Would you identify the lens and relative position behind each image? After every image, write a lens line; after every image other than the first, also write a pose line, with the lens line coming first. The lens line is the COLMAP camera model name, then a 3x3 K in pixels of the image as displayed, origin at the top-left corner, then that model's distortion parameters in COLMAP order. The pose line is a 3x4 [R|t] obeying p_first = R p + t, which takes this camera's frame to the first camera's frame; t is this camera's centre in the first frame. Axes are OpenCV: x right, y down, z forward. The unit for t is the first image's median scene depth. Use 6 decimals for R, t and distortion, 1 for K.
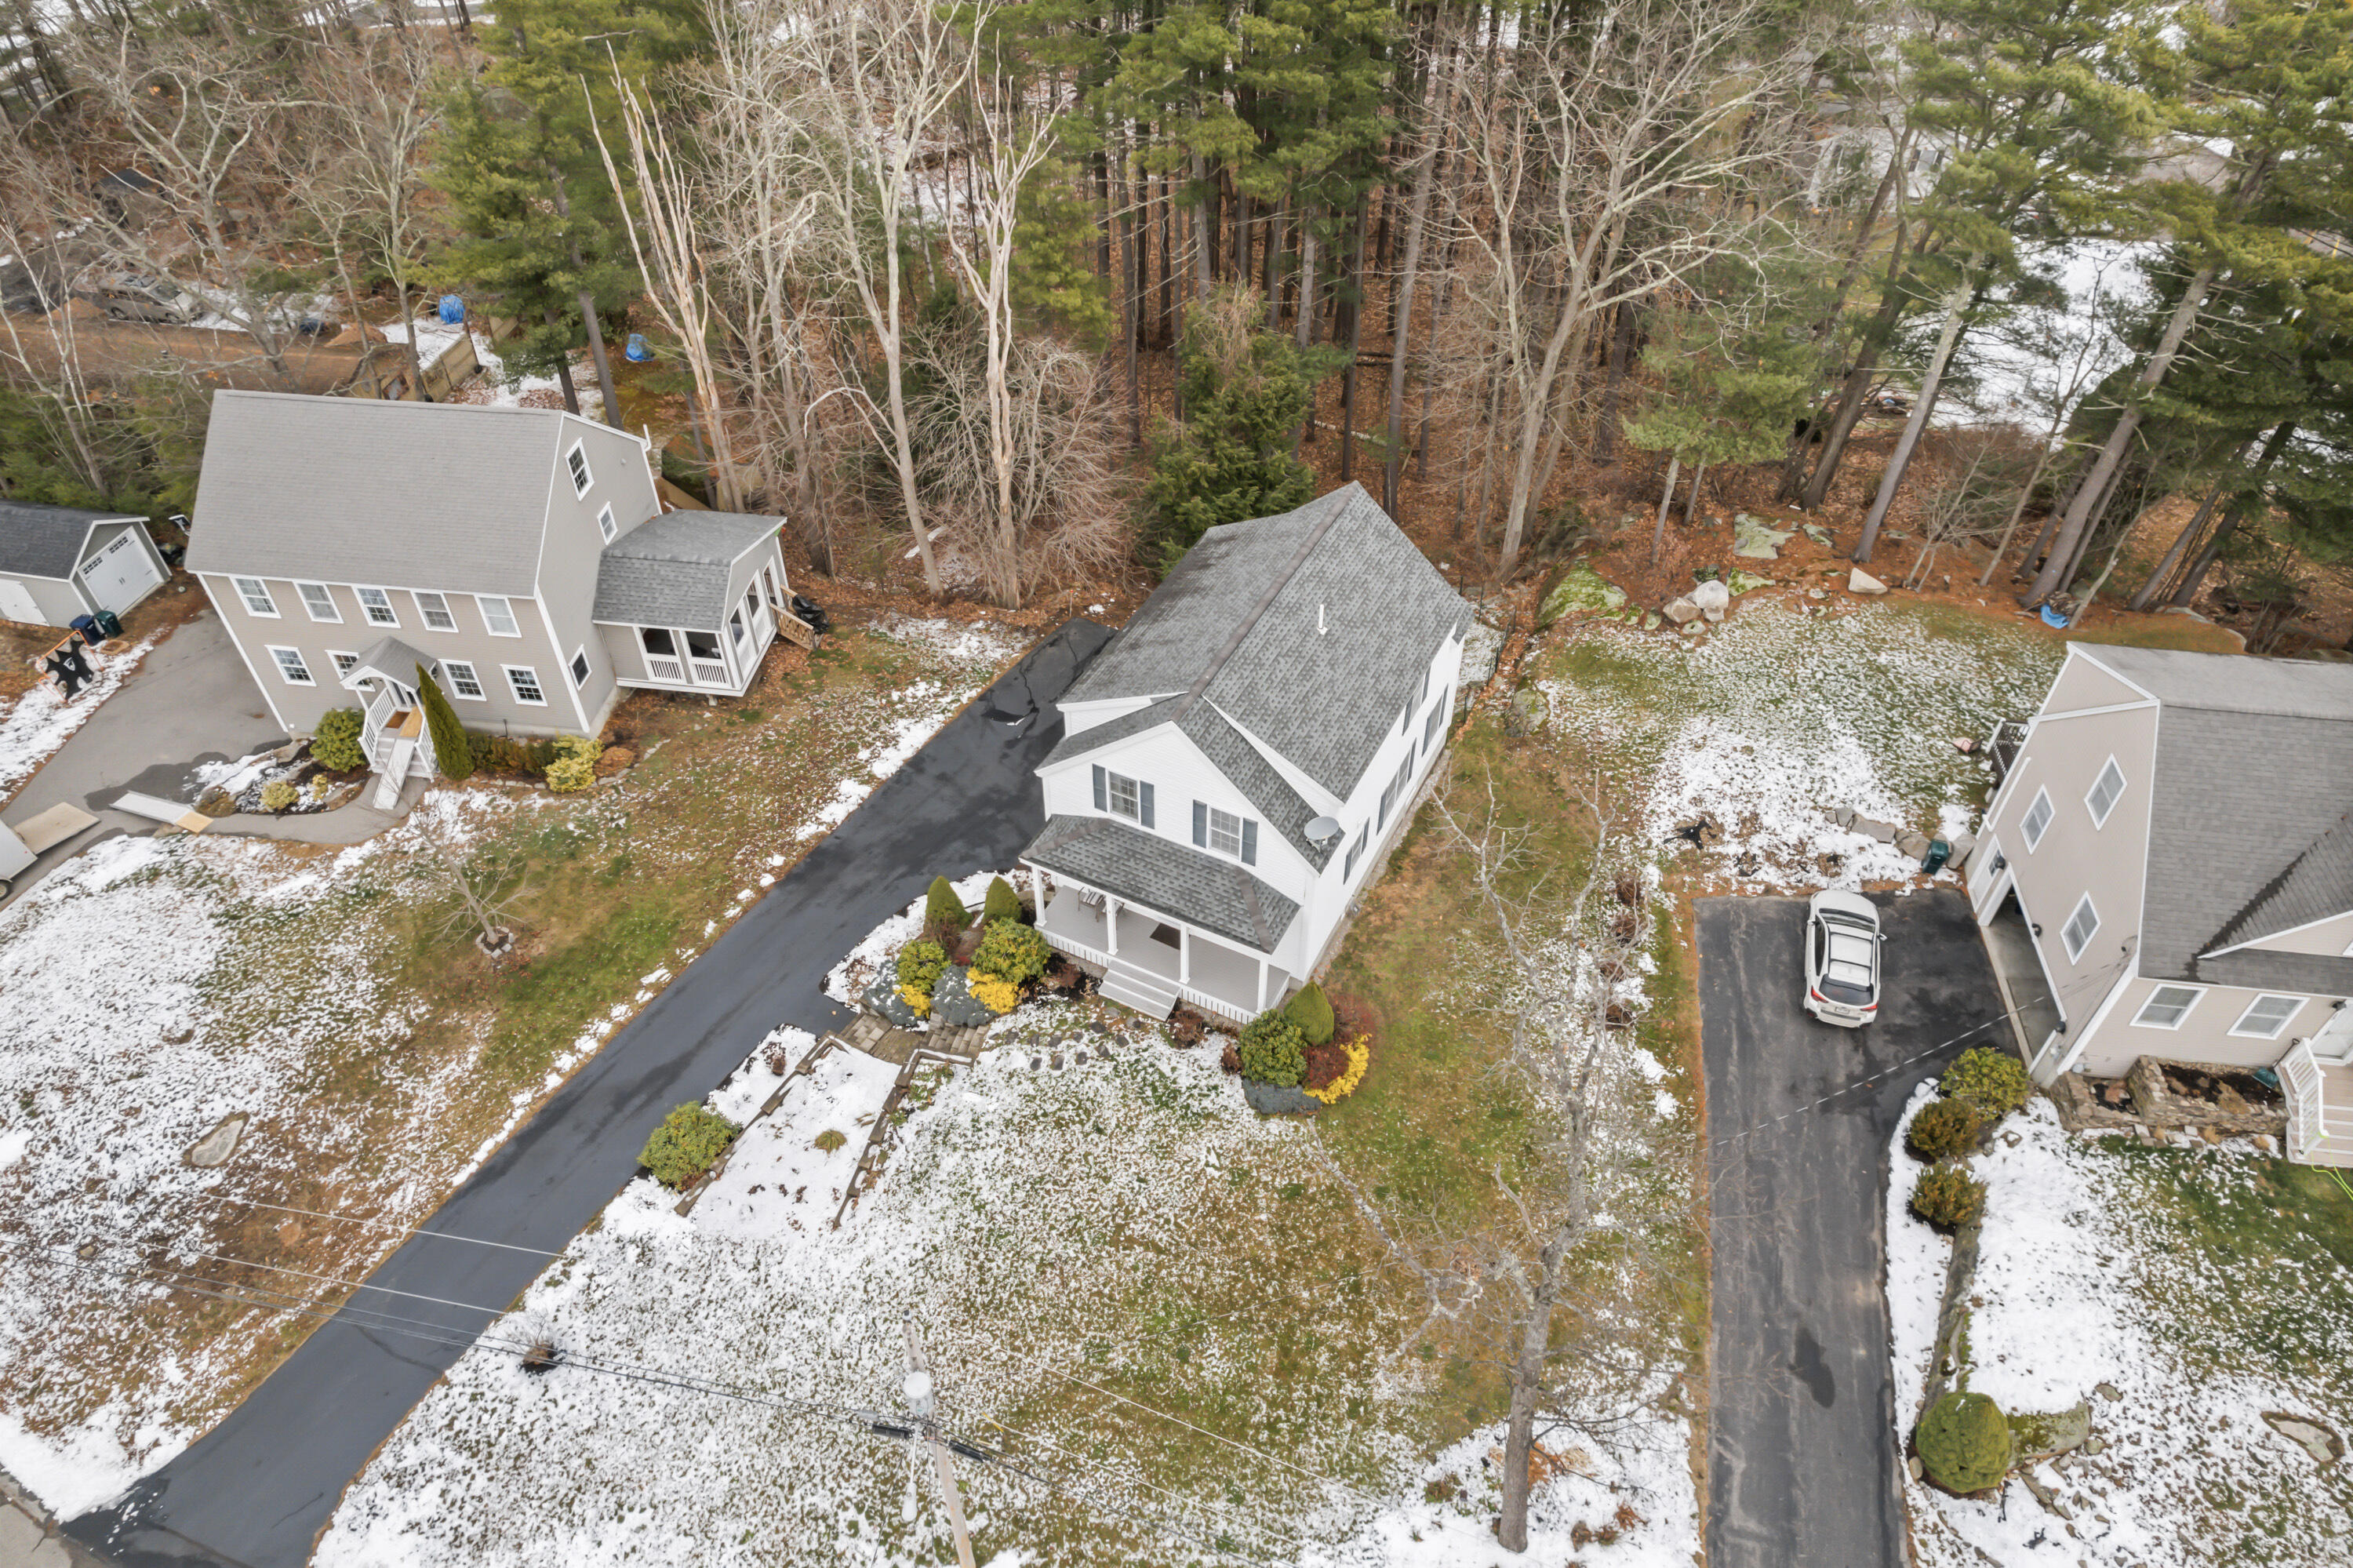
lens RADIAL K [[1512.8, 0, 1176.5], [0, 1512.8, 784.0], [0, 0, 1]] dist [-0.049067, -0.001431]
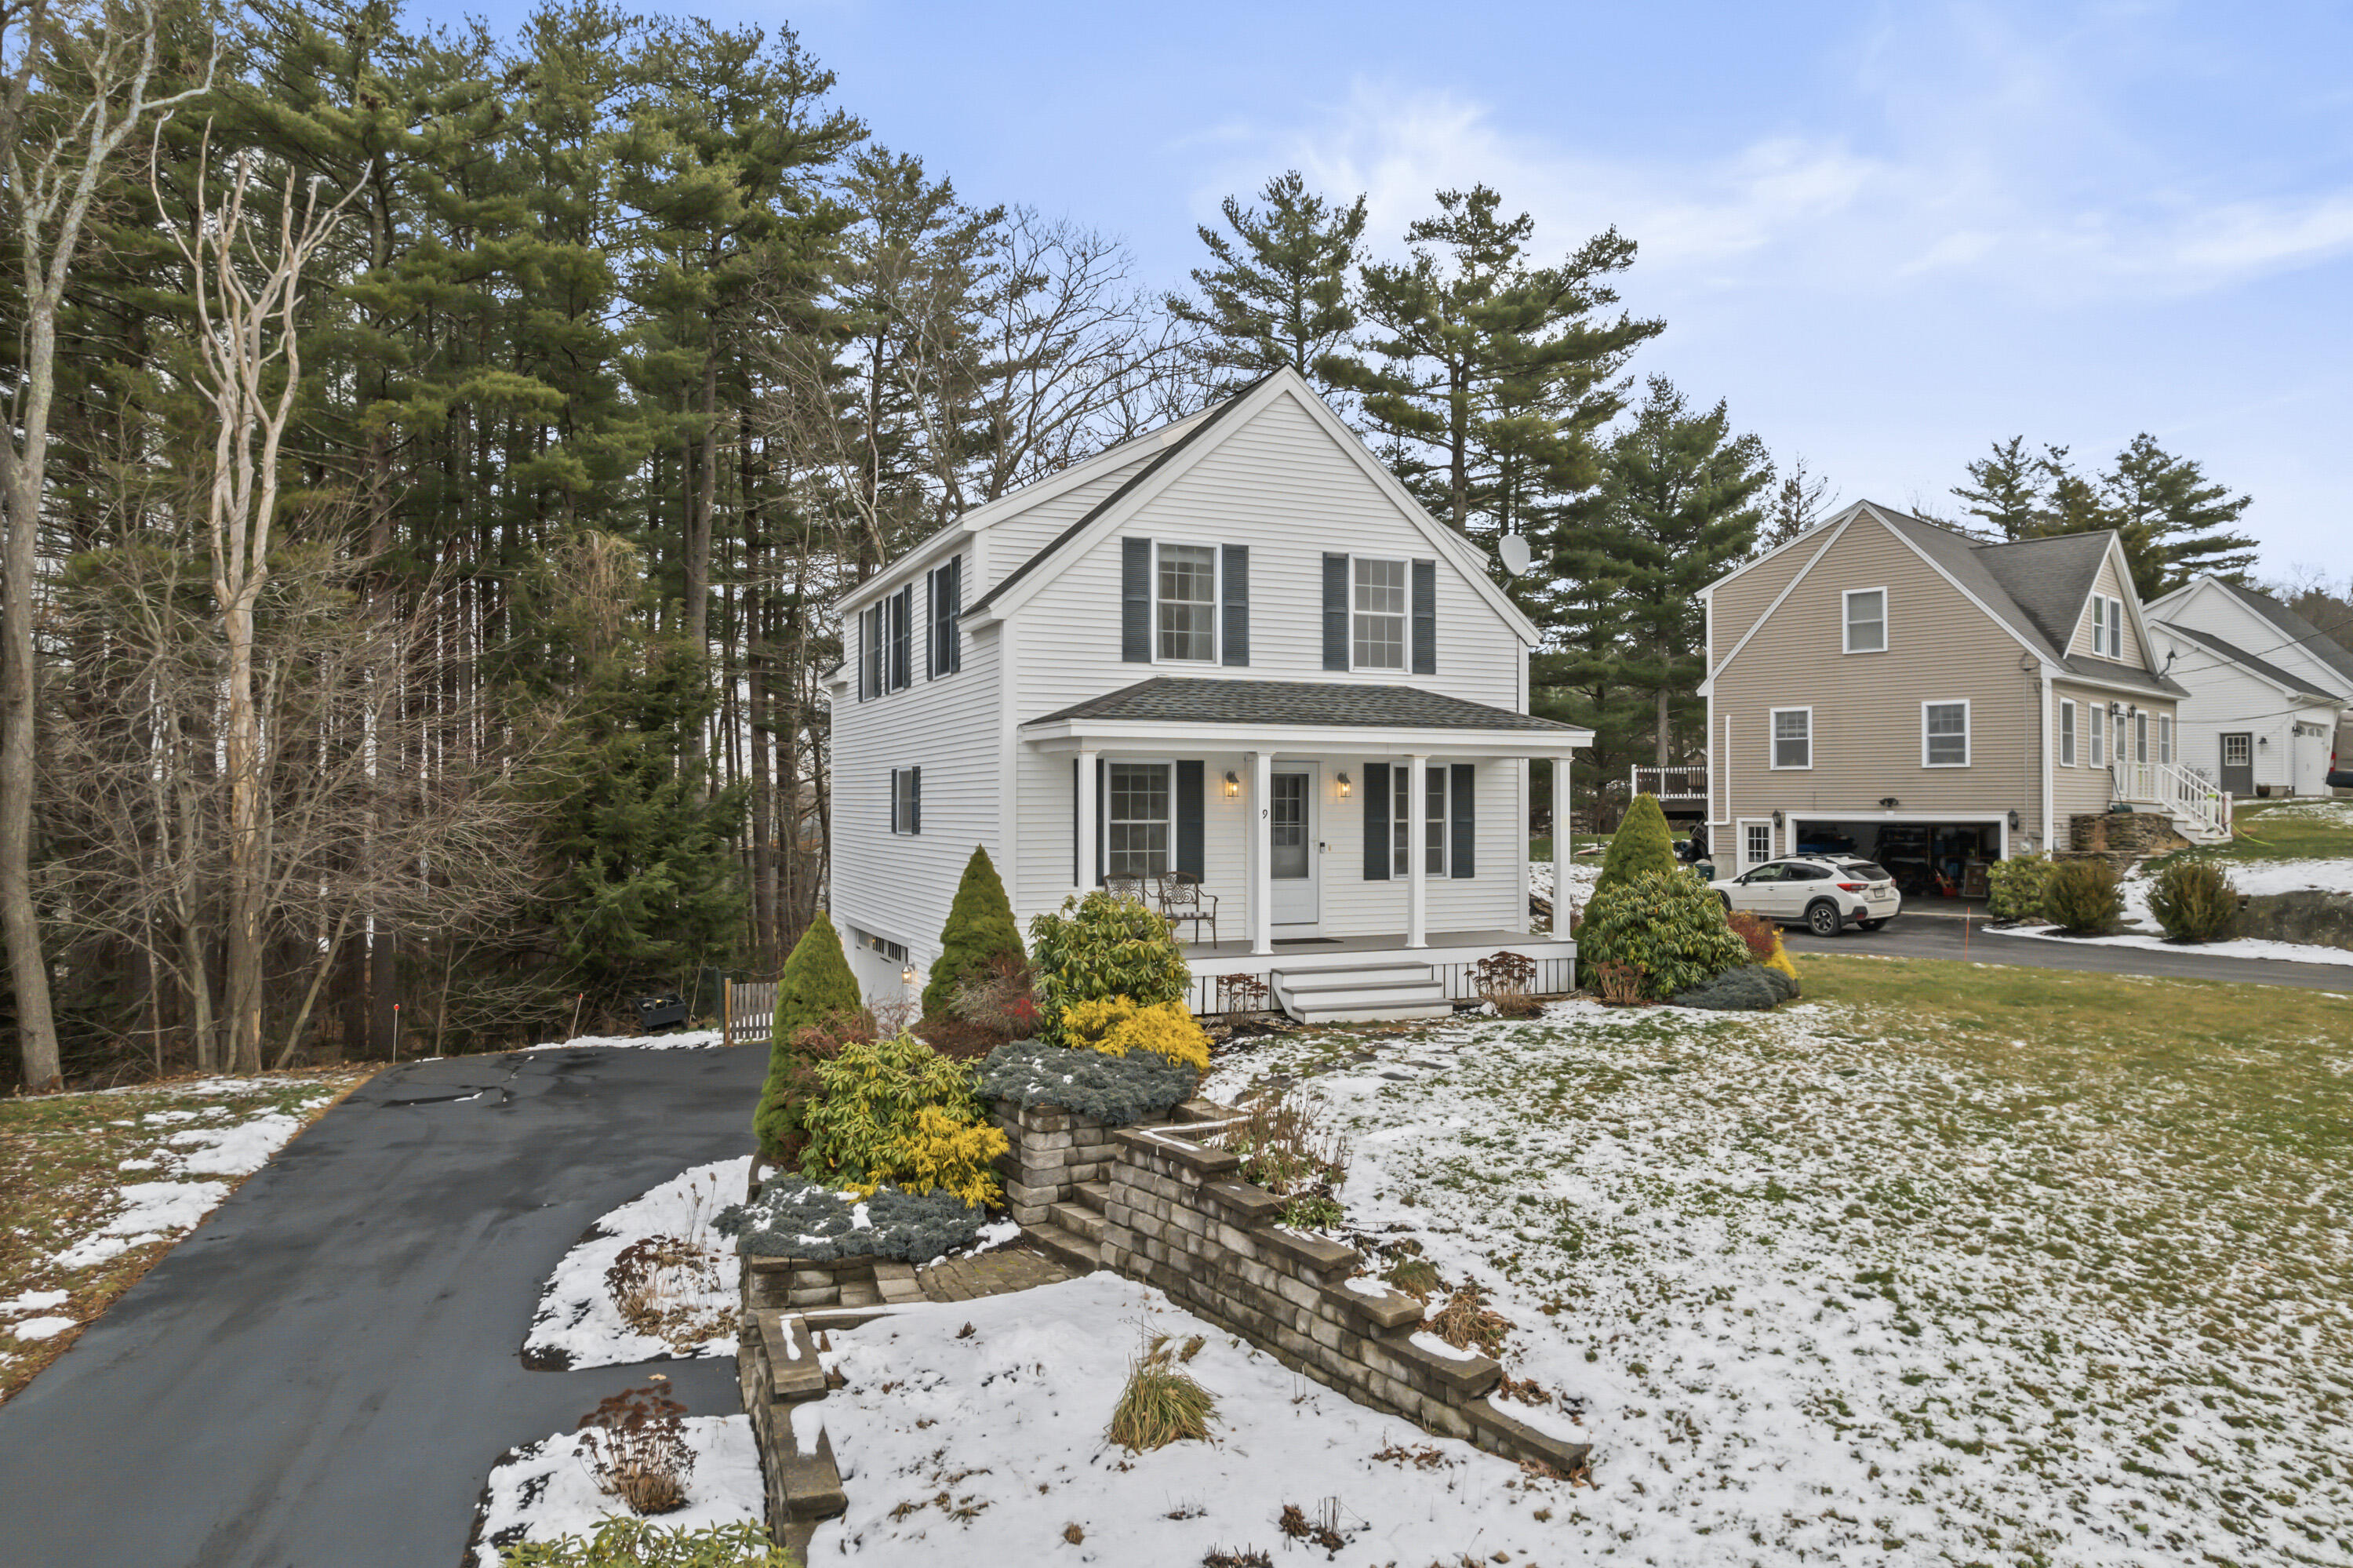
lens RADIAL K [[1512.8, 0, 1176.5], [0, 1512.8, 784.0], [0, 0, 1]] dist [-0.049067, -0.001431]
pose [[0.645089, 0.003820, 0.764098, -0.428775], [0.526865, 0.722038, -0.448414, 0.280874], [-0.553420, 0.691843, 0.463766, 0.829441]]
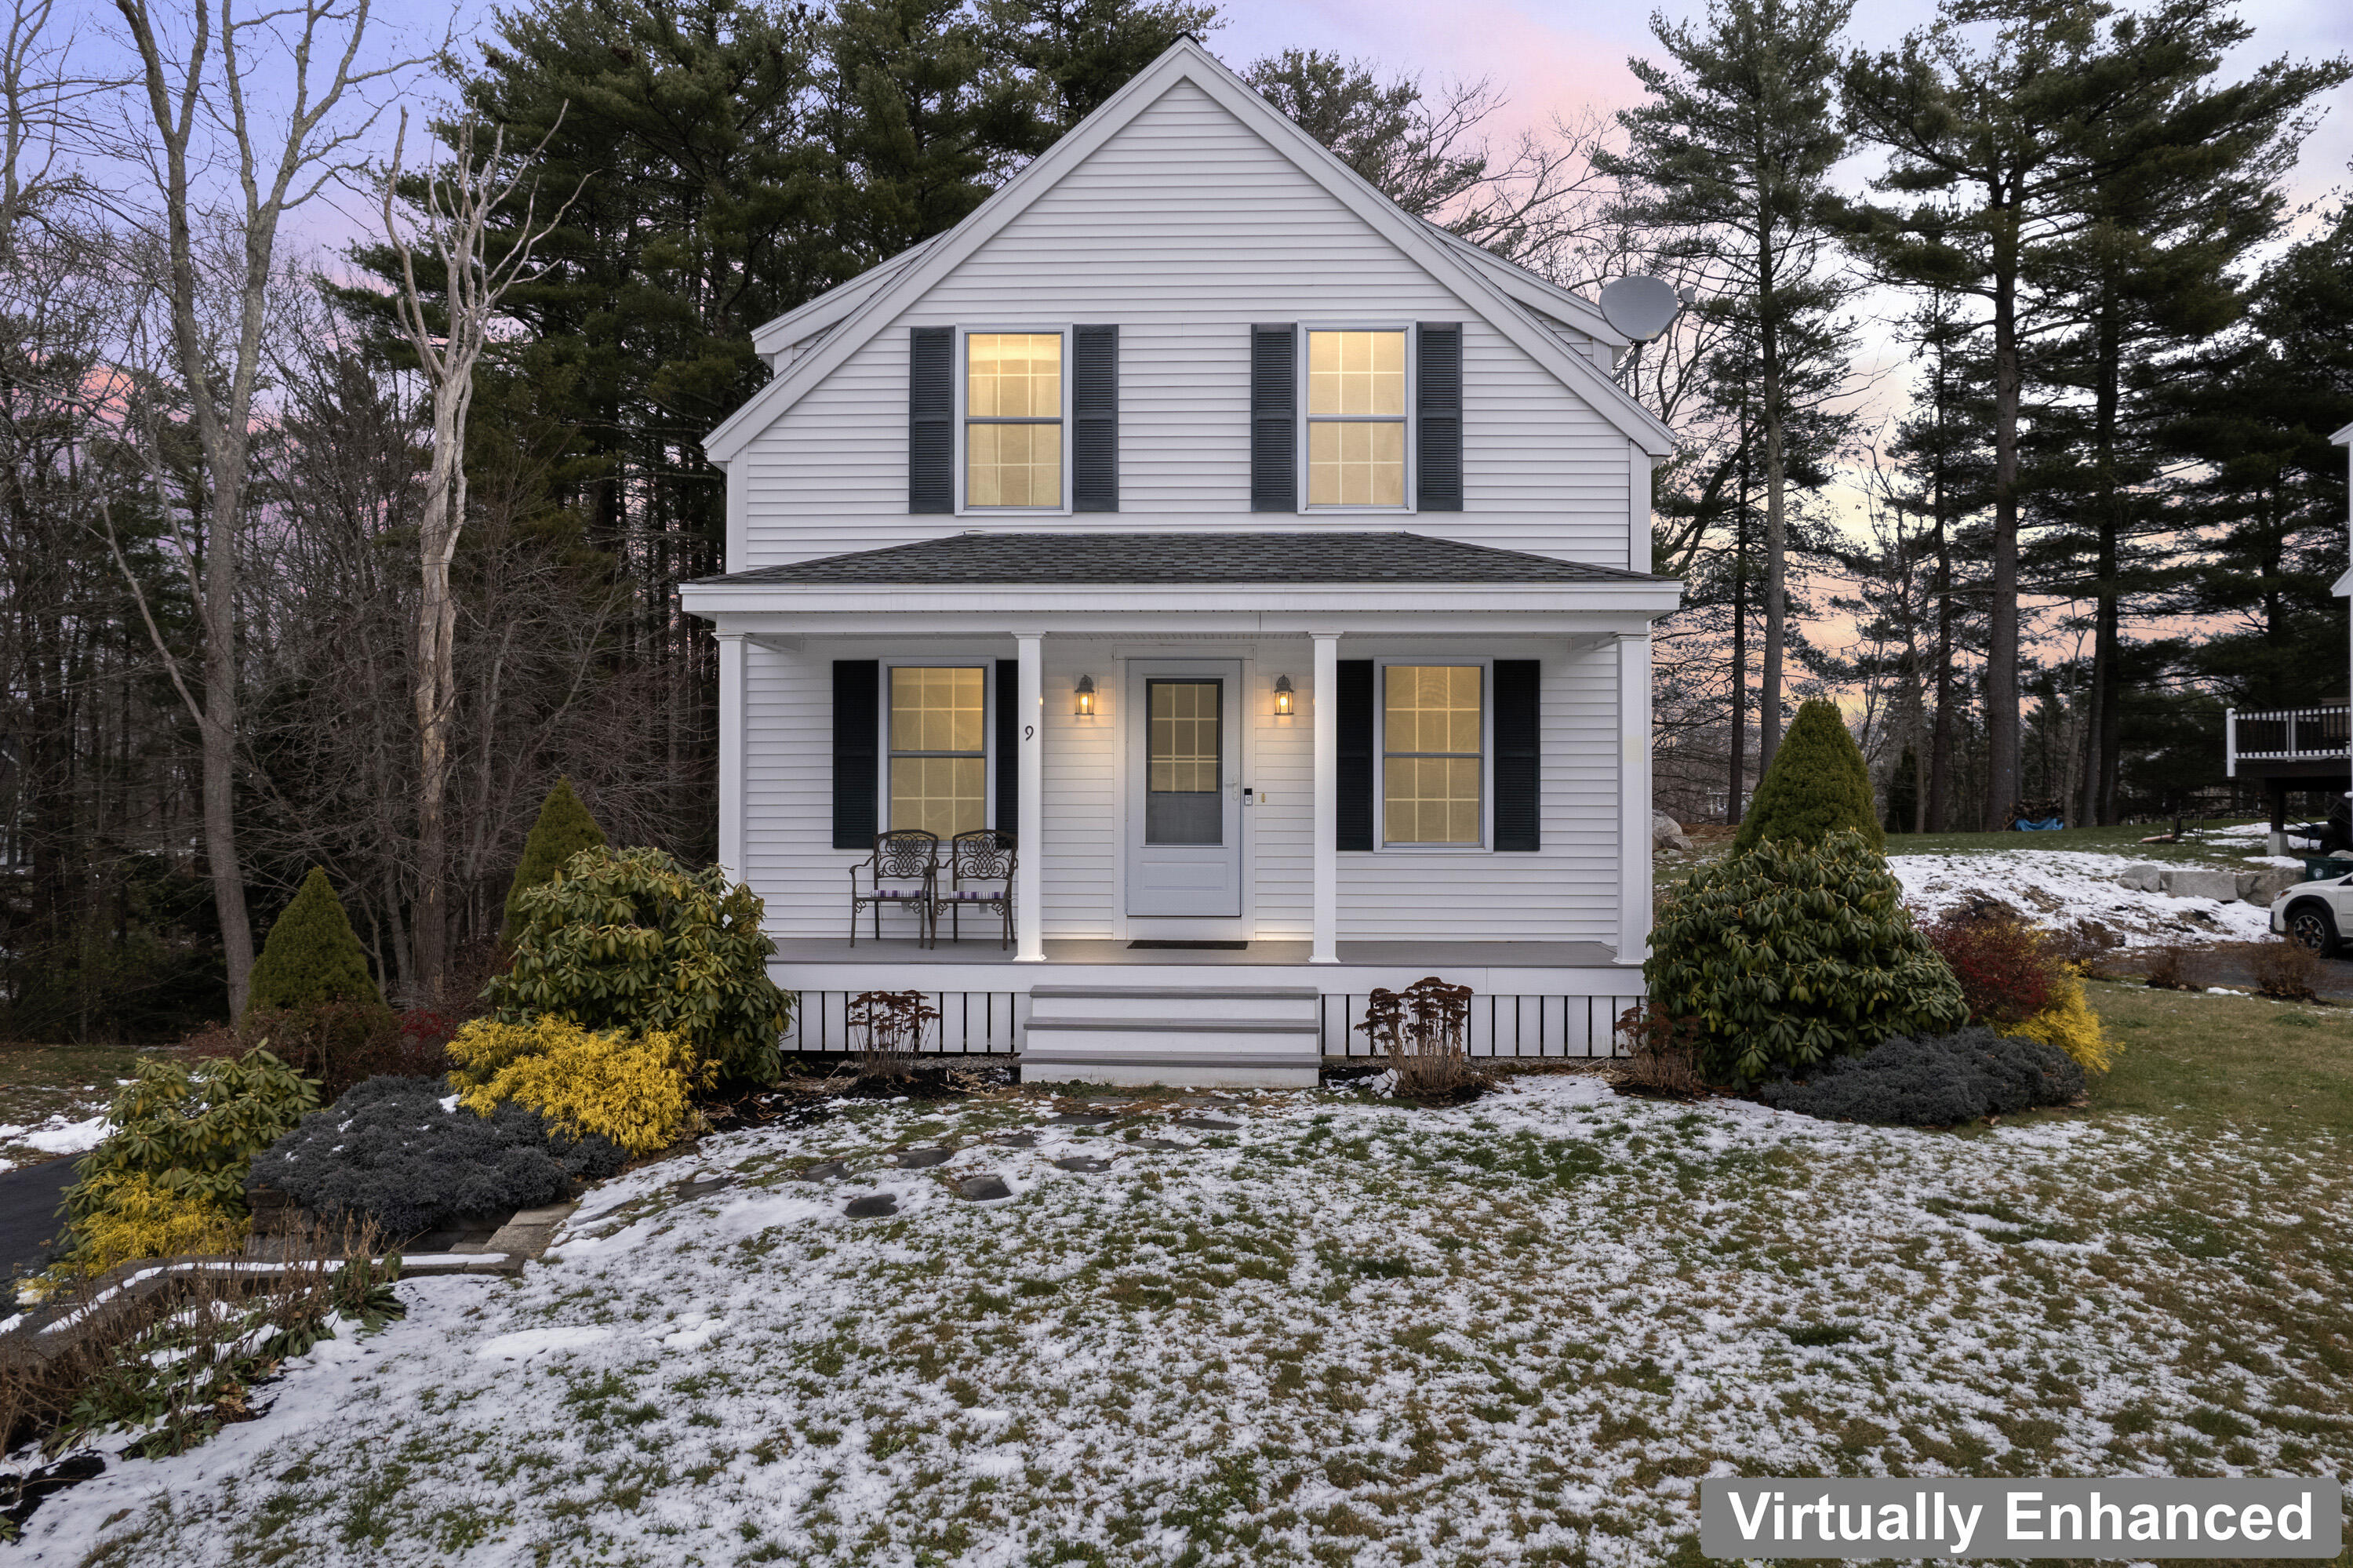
lens RADIAL K [[1512.8, 0, 1176.5], [0, 1512.8, 784.0], [0, 0, 1]] dist [-0.049067, -0.001431]
pose [[0.910131, -0.002301, 0.414315, -0.141946], [0.287562, 0.723418, -0.627674, 0.287623], [-0.298279, 0.690407, 0.659066, 0.847074]]
